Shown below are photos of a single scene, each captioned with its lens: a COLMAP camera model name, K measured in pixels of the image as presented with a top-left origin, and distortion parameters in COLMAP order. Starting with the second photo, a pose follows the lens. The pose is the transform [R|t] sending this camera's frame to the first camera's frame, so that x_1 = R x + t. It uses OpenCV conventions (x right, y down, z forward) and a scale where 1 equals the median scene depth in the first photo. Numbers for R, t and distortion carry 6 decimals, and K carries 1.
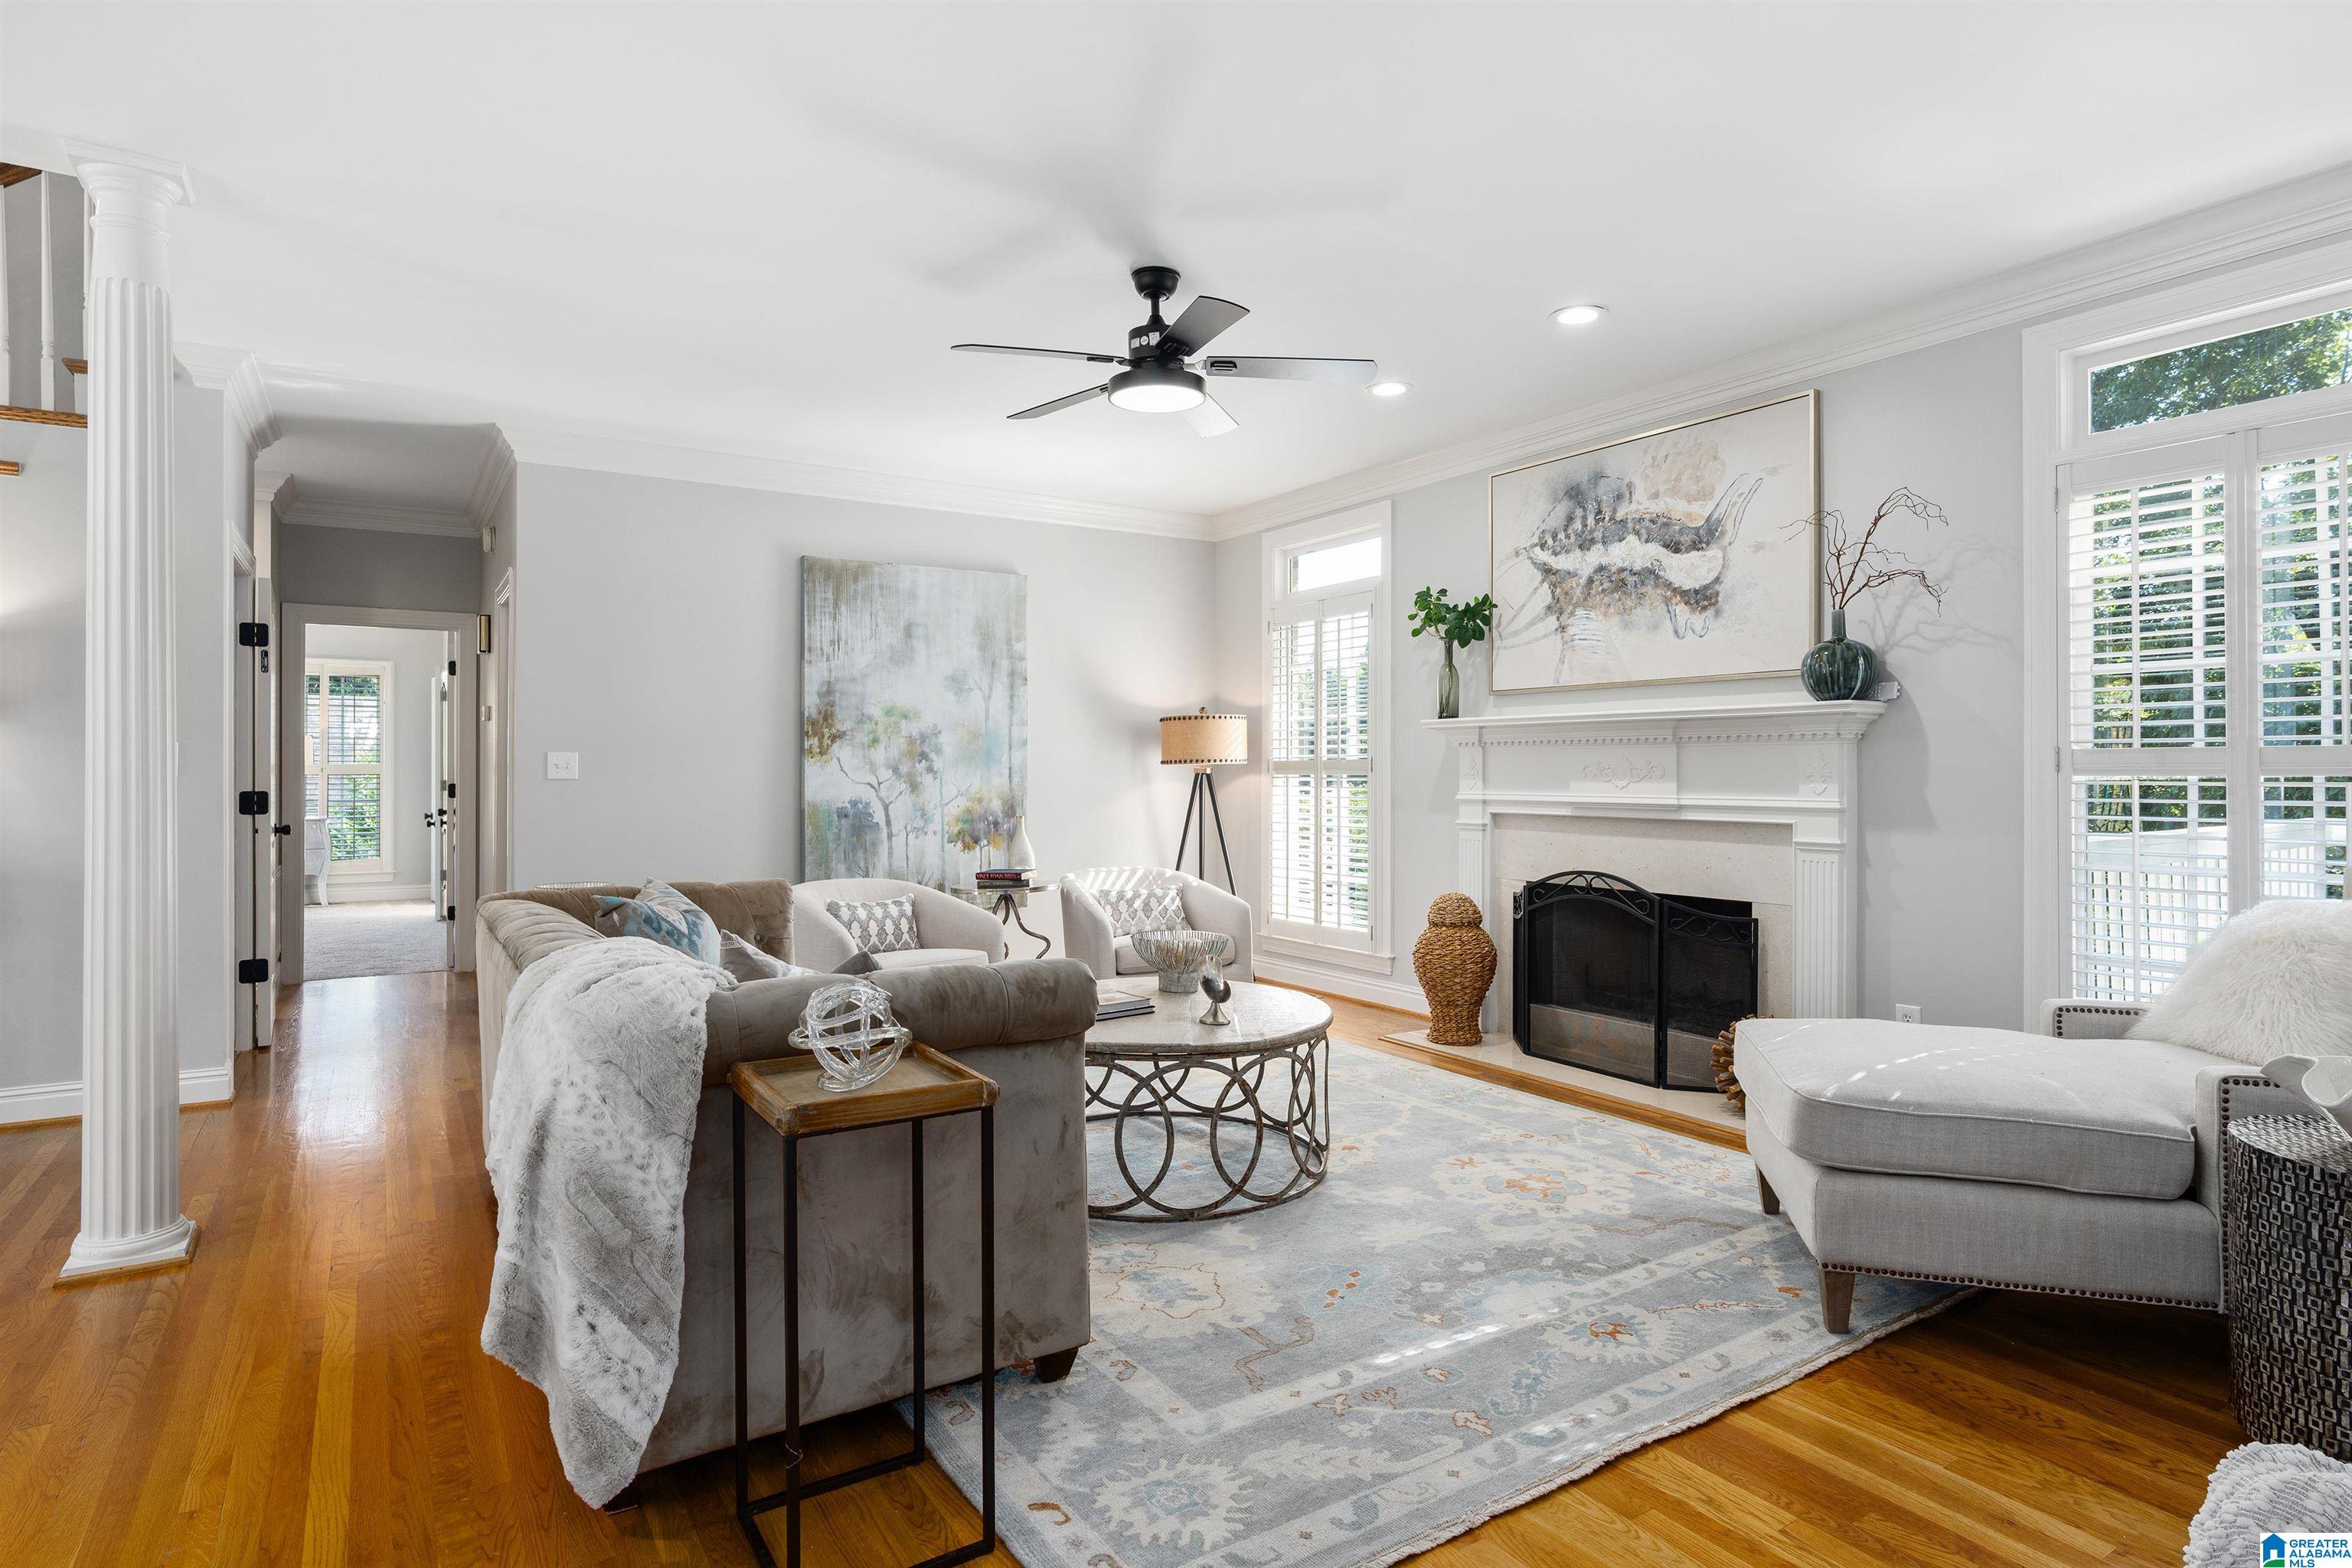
lens RADIAL K [[1257.0, 0, 1180.6], [0, 1257.0, 772.0], [0, 0, 1]] dist [0.002614, 0.000408]
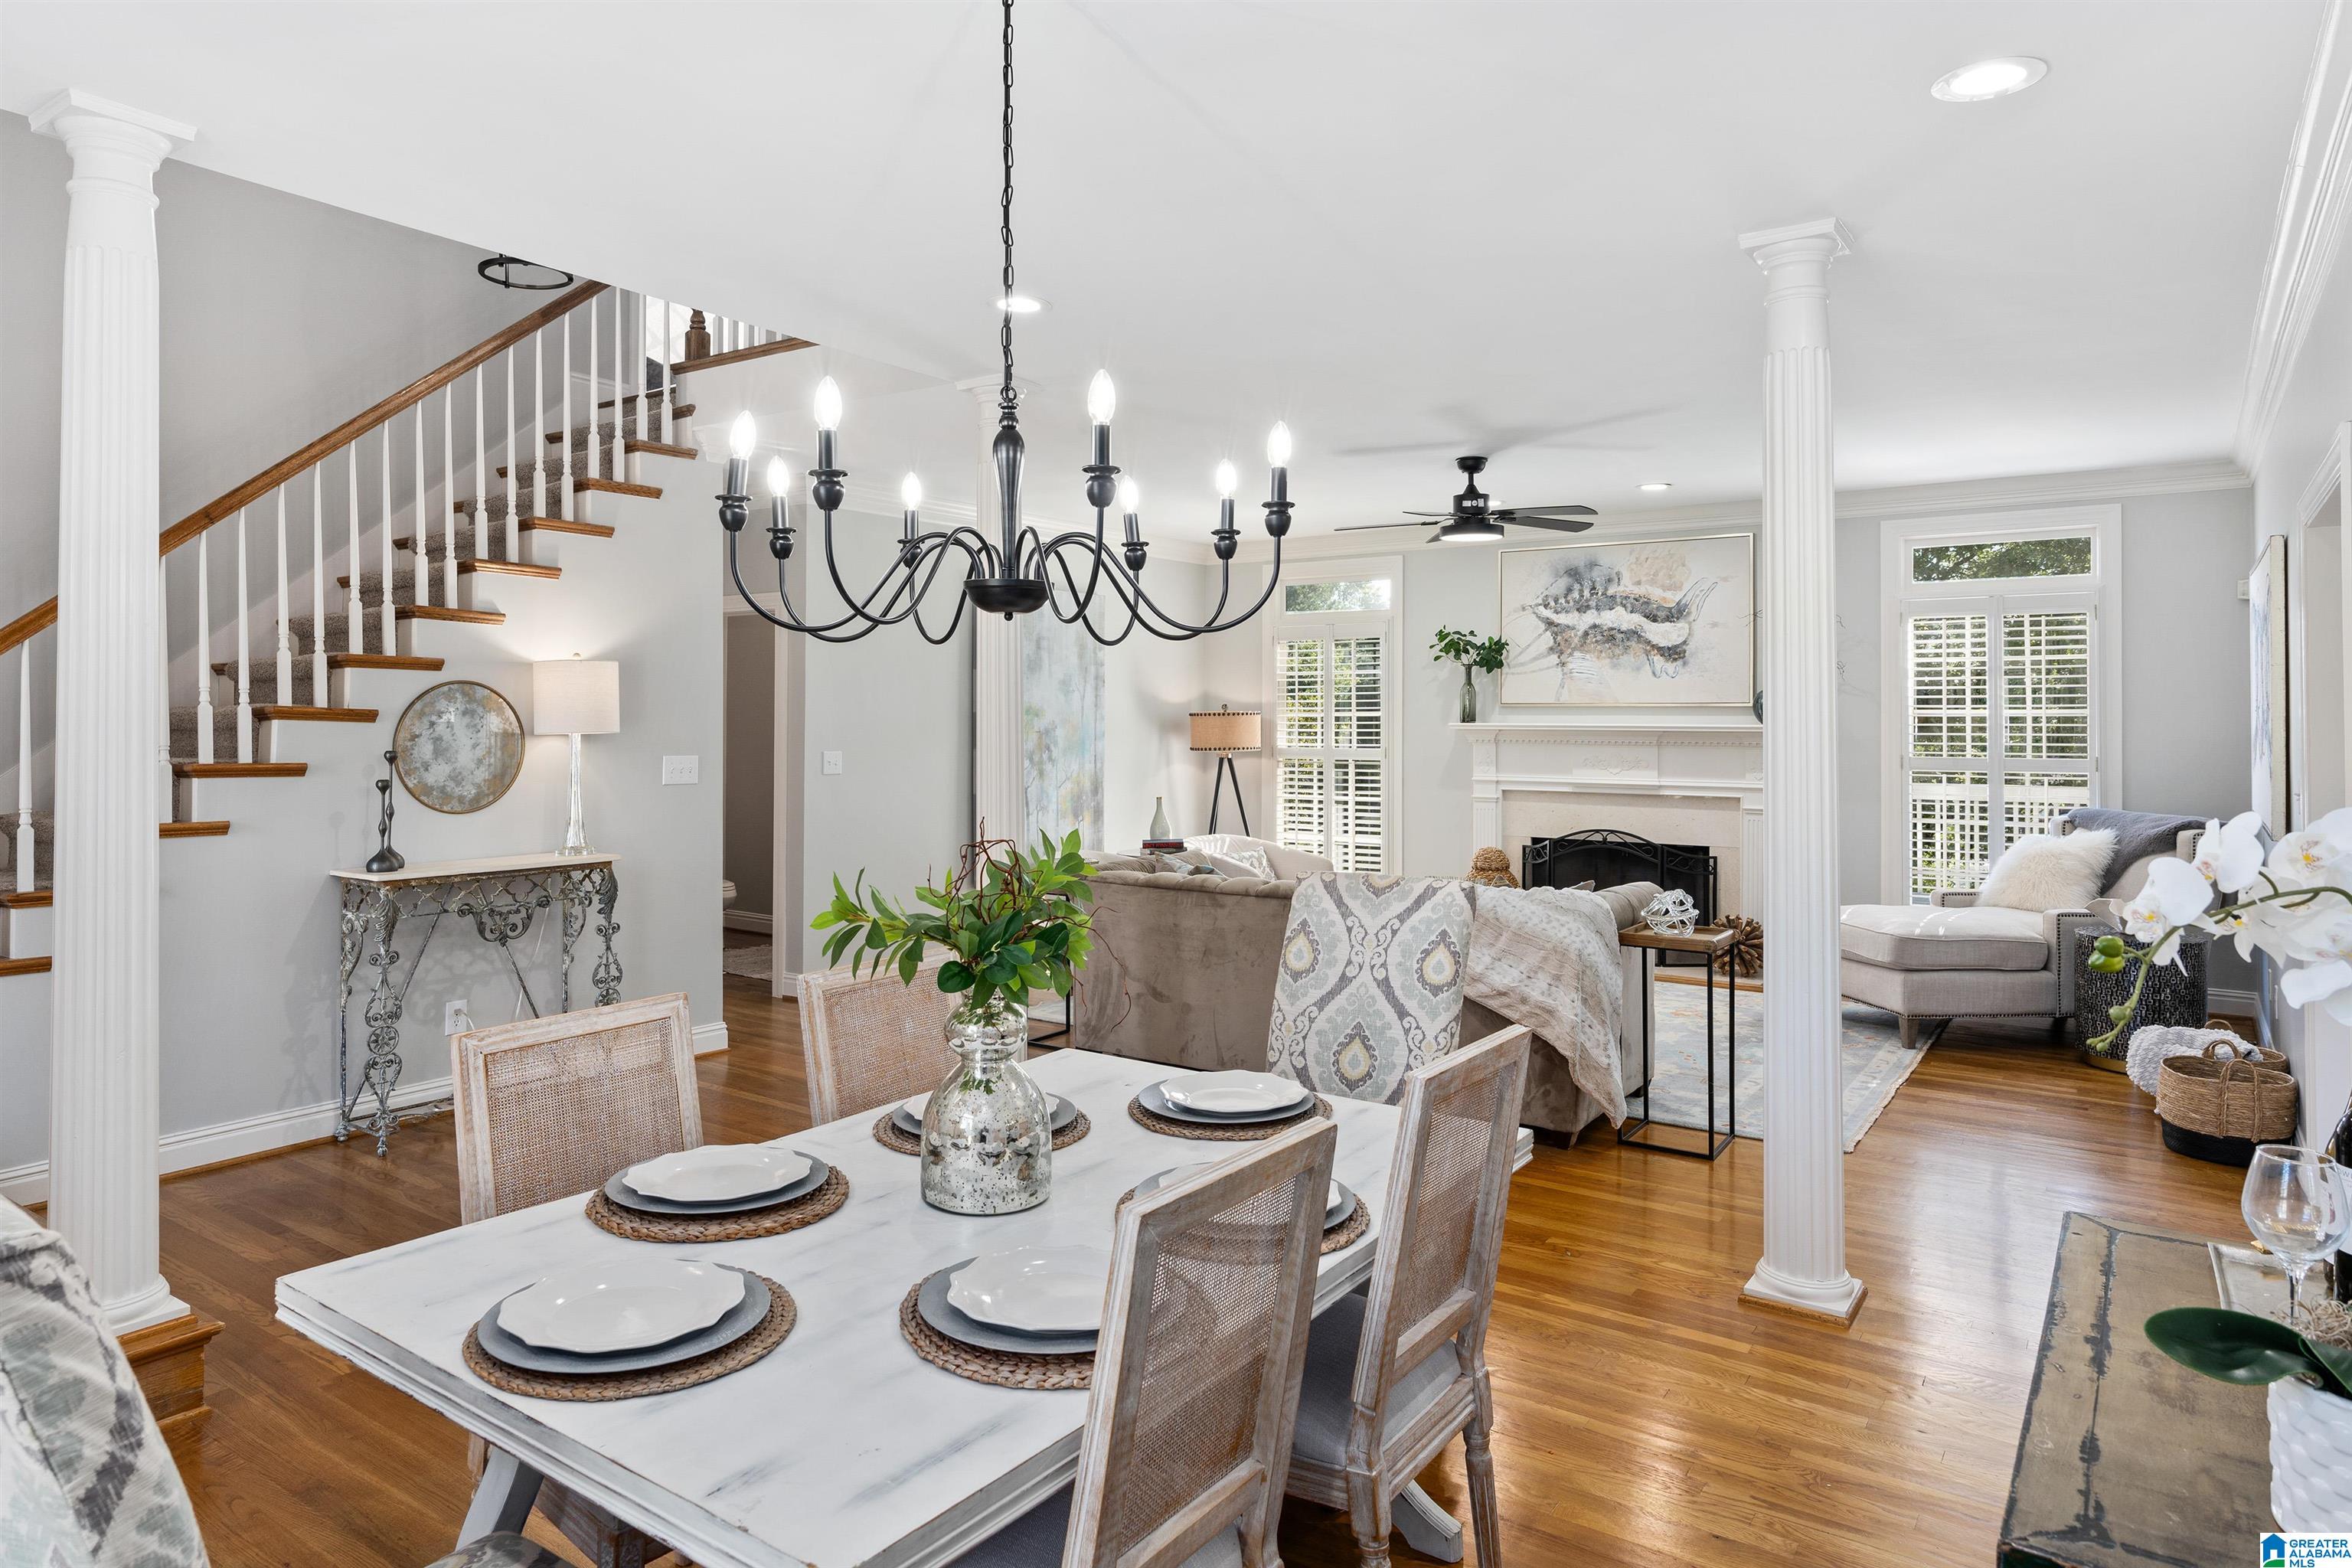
lens RADIAL K [[1478.2, 0, 1091.4], [0, 1478.2, 711.3], [0, 0, 1]] dist [-0.000074, 0.002137]
pose [[0.932603, 0.002646, 0.360895, -0.828712], [-0.001890, 0.999995, -0.002449, -0.053995], [-0.360899, 0.001602, 0.932603, -0.406063]]
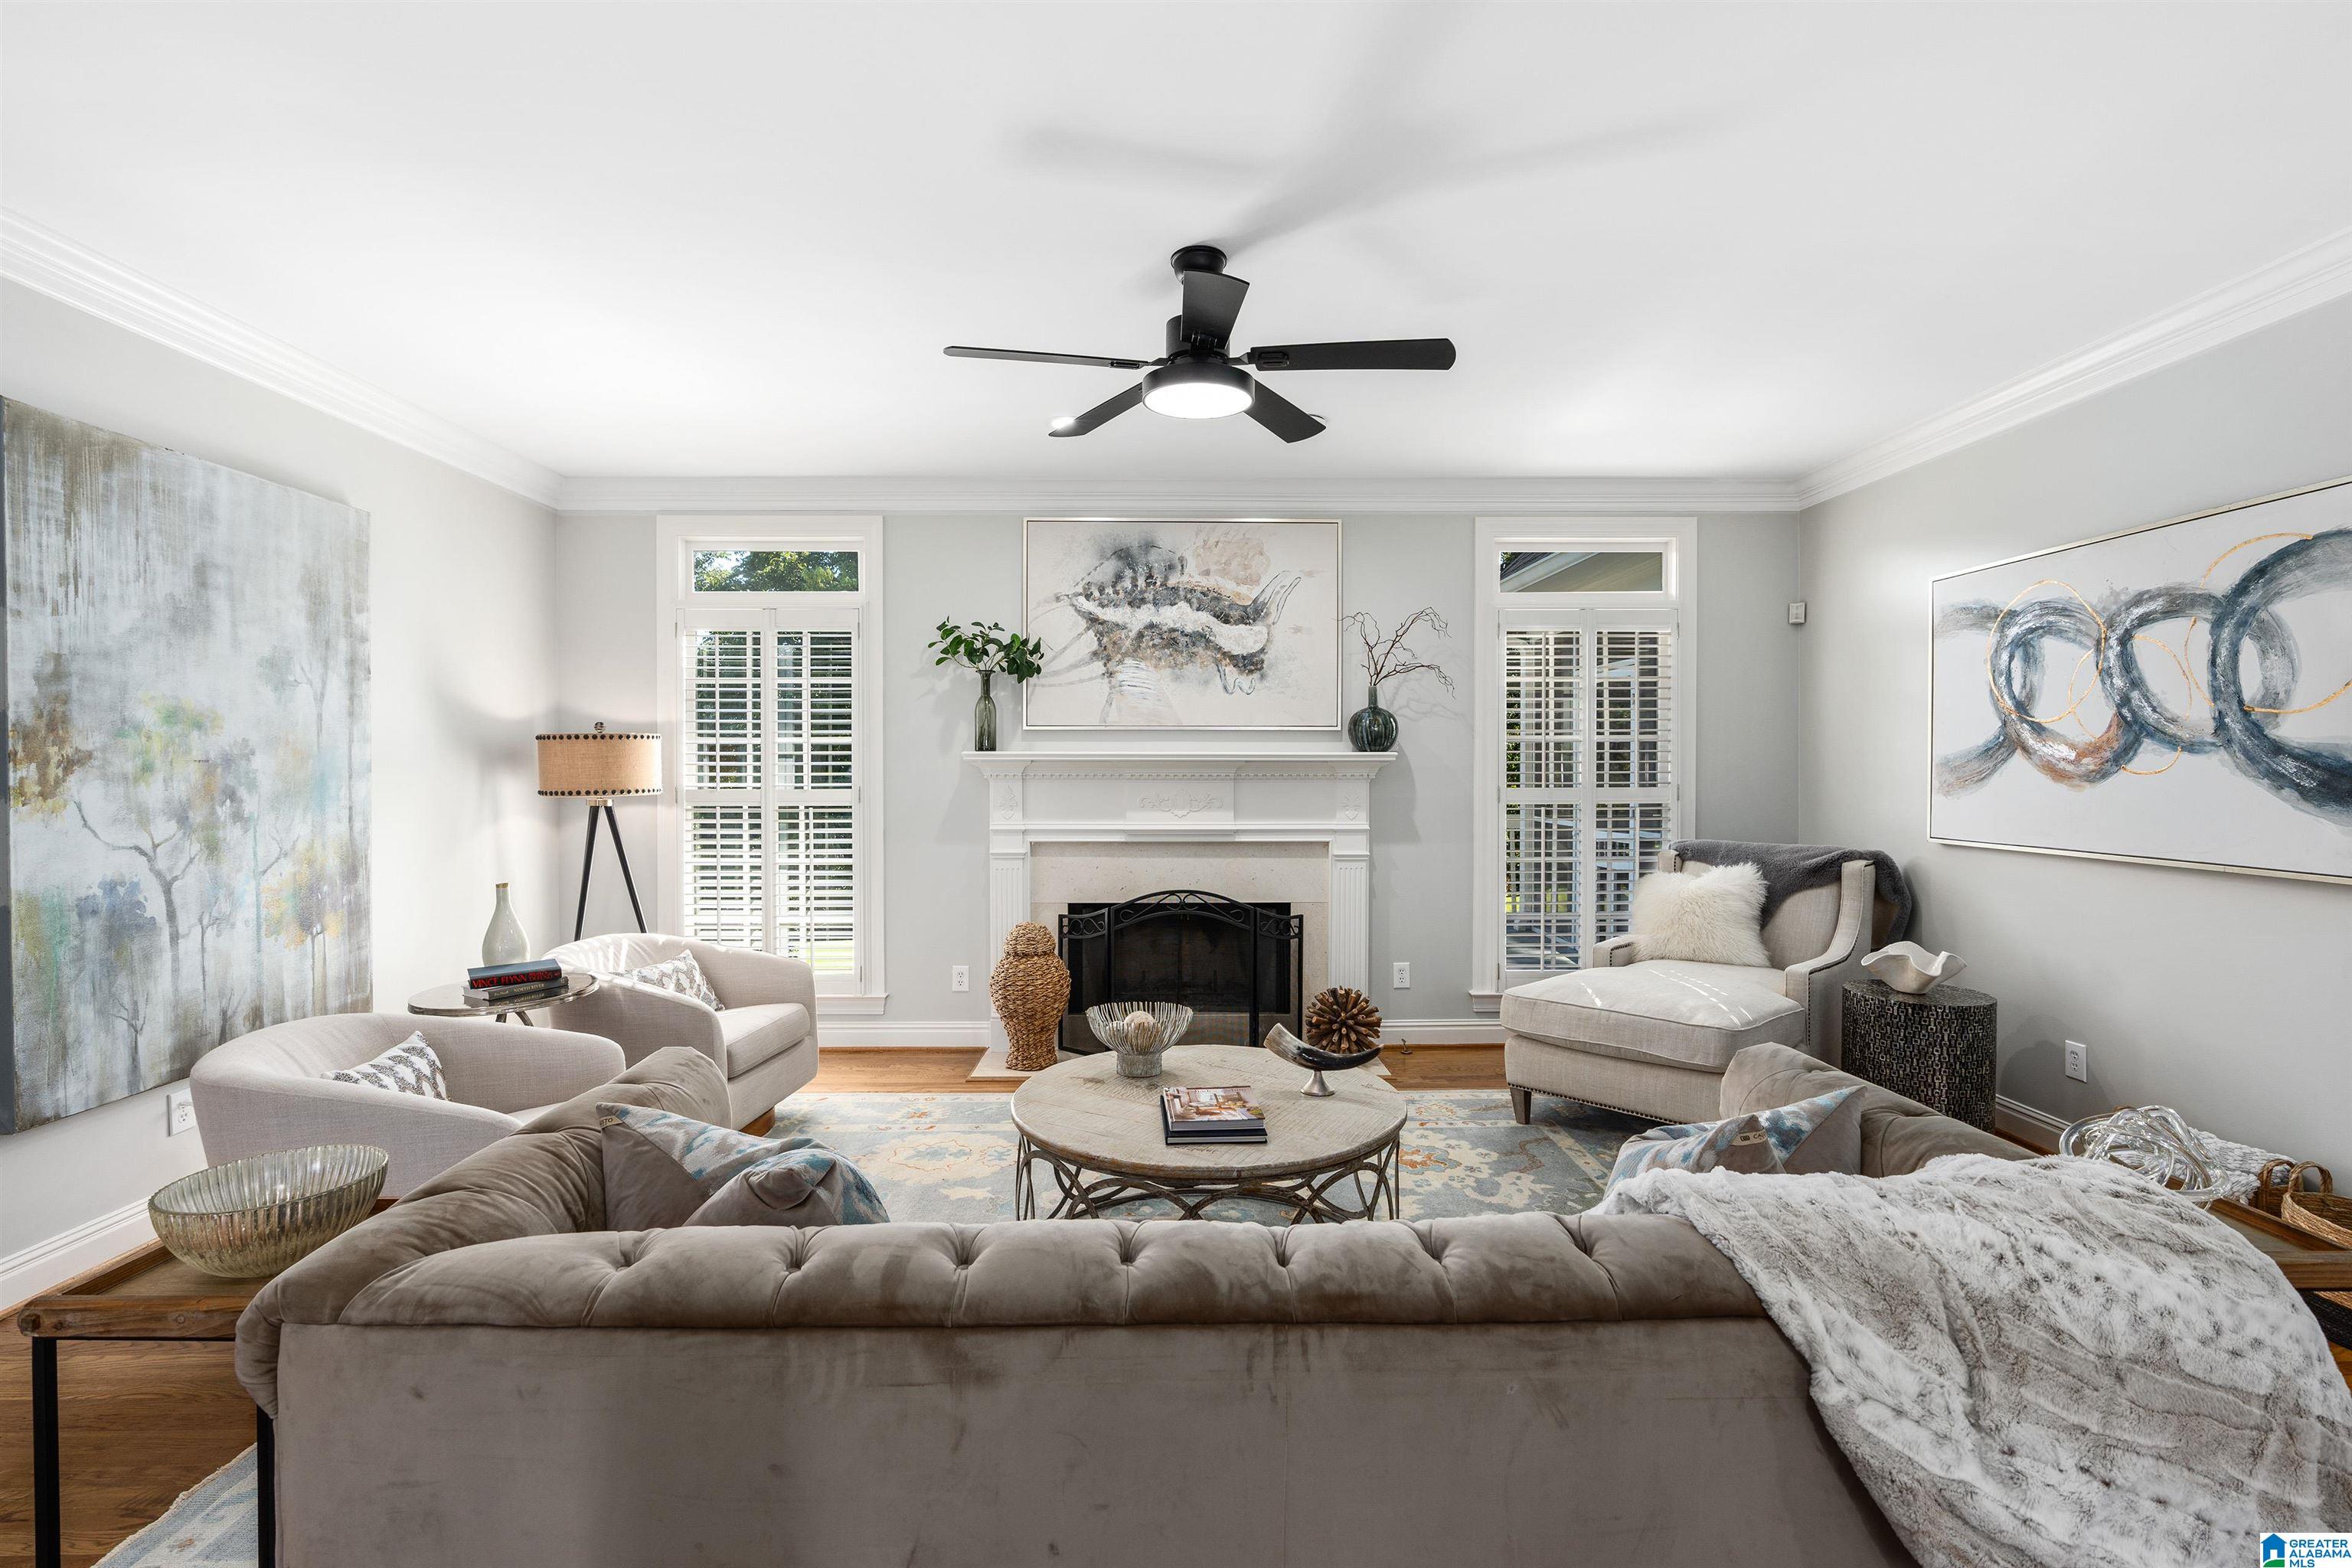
lens RADIAL K [[1090.2, 0, 1155.9], [0, 1090.2, 784.8], [0, 0, 1]] dist [-0.006061, 0.000532]
pose [[0.526584, -0.011996, 0.850038, -0.498402], [-0.000480, 0.999896, 0.014408, -0.029827], [-0.850123, -0.007994, 0.526524, 0.456137]]
